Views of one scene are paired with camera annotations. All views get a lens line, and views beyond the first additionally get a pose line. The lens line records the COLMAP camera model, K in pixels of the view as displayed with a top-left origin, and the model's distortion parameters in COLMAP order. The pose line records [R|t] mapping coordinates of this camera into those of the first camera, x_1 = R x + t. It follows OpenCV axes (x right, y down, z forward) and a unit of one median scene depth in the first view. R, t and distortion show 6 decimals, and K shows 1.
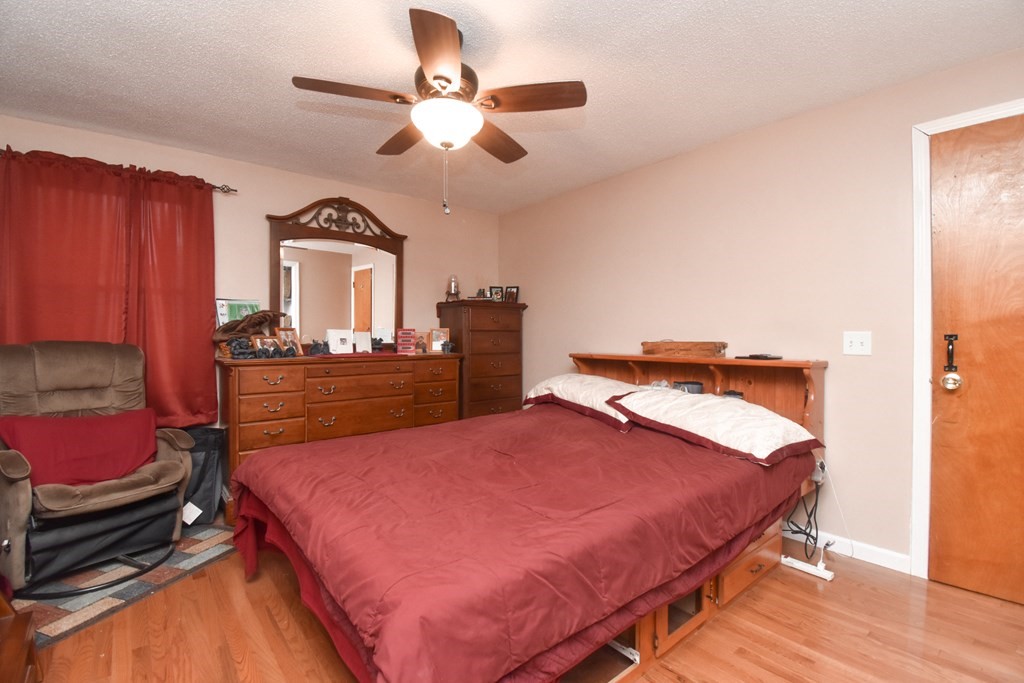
lens RADIAL K [[459.3, 0, 514.3], [0, 459.3, 338.8], [0, 0, 1]] dist [0.018696, -0.025933]
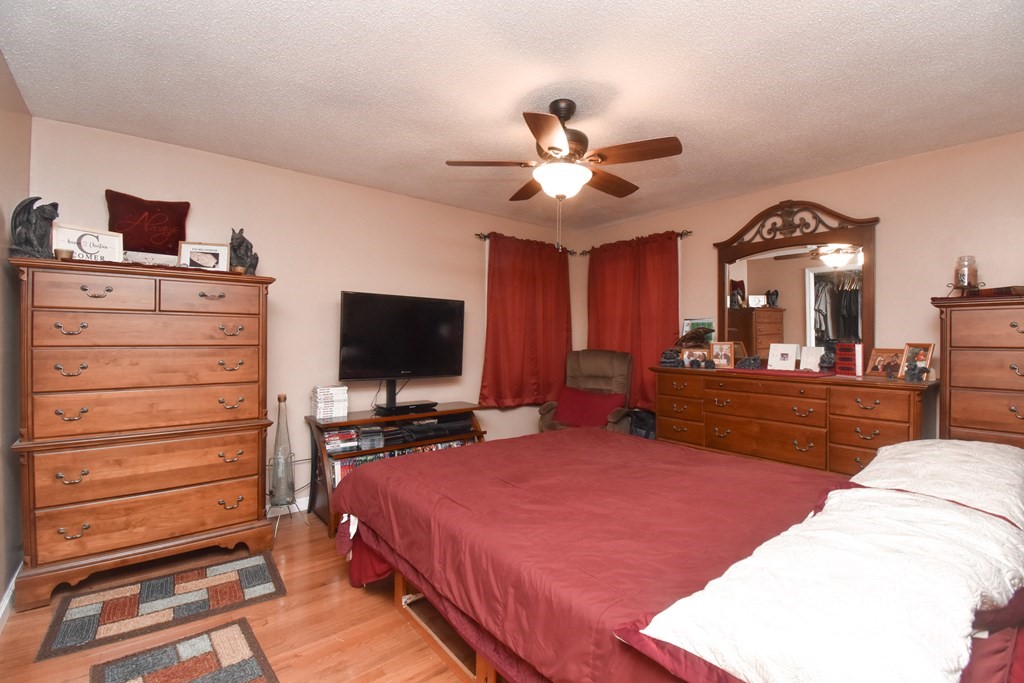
lens RADIAL K [[459.3, 0, 514.3], [0, 459.3, 338.8], [0, 0, 1]] dist [0.018696, -0.025933]
pose [[-0.022239, 0.002595, -0.999749, 0.570658], [-0.011110, 0.999934, 0.002842, -0.027281], [0.999691, 0.011171, -0.022209, 0.484746]]
